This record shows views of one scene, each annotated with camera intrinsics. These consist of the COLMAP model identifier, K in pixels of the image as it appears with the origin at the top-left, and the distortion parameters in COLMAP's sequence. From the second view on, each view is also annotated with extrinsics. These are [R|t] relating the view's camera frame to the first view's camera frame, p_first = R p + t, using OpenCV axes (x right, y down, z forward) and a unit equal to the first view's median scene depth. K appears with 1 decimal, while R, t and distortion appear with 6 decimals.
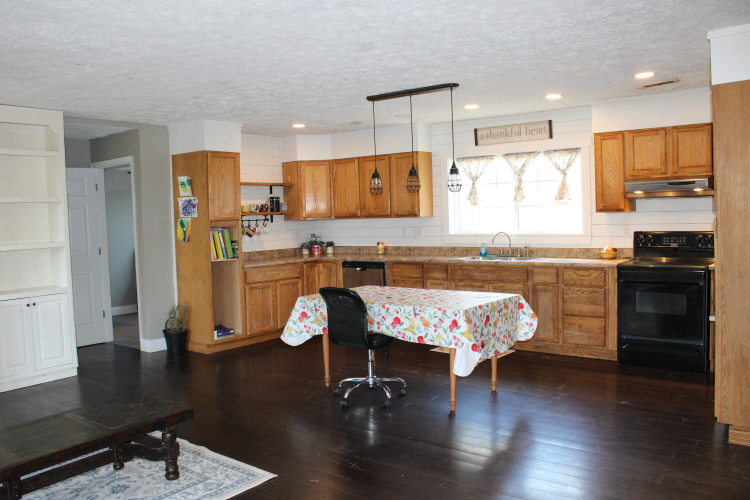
lens RADIAL K [[635.5, 0, 375.0], [0, 635.5, 250.0], [0, 0, 1]] dist [-0.157194, 0.137691]
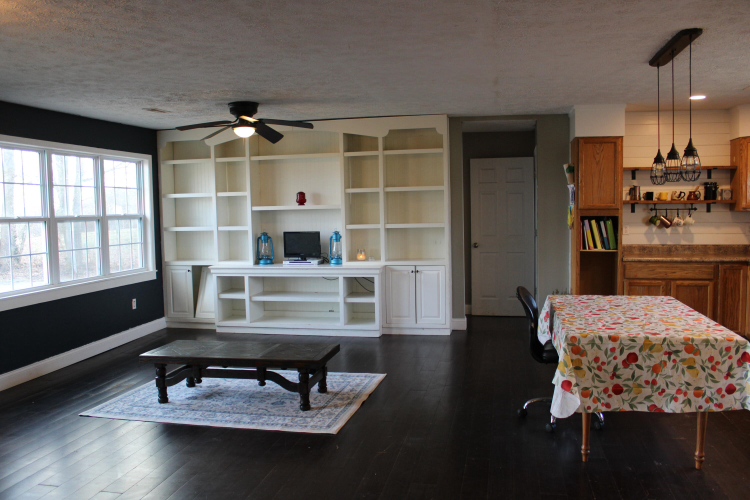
lens RADIAL K [[635.5, 0, 375.0], [0, 635.5, 250.0], [0, 0, 1]] dist [-0.157194, 0.137691]
pose [[0.426656, 0.083860, -0.900518, 0.576246], [-0.048390, 0.996382, 0.069861, -0.042690], [0.903118, 0.013769, 0.429171, 0.354078]]
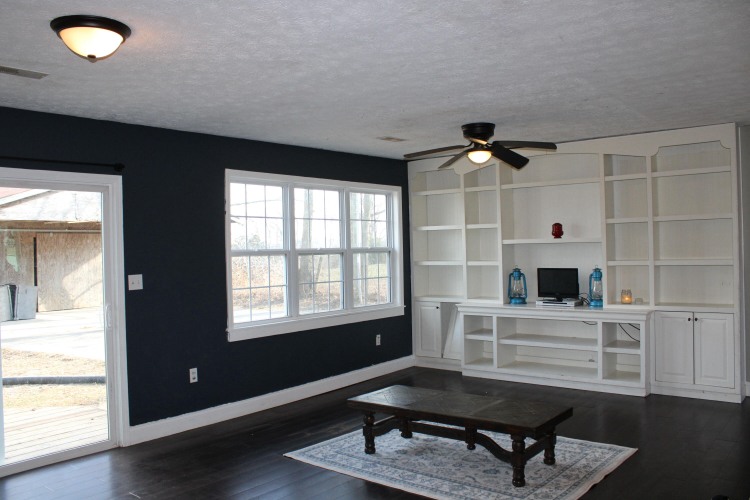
lens RADIAL K [[635.5, 0, 375.0], [0, 635.5, 250.0], [0, 0, 1]] dist [-0.157194, 0.137691]
pose [[-0.032513, 0.036429, -0.998807, 0.474179], [-0.037829, 0.998575, 0.037652, -0.045304], [0.998755, 0.039008, -0.031089, 0.487077]]
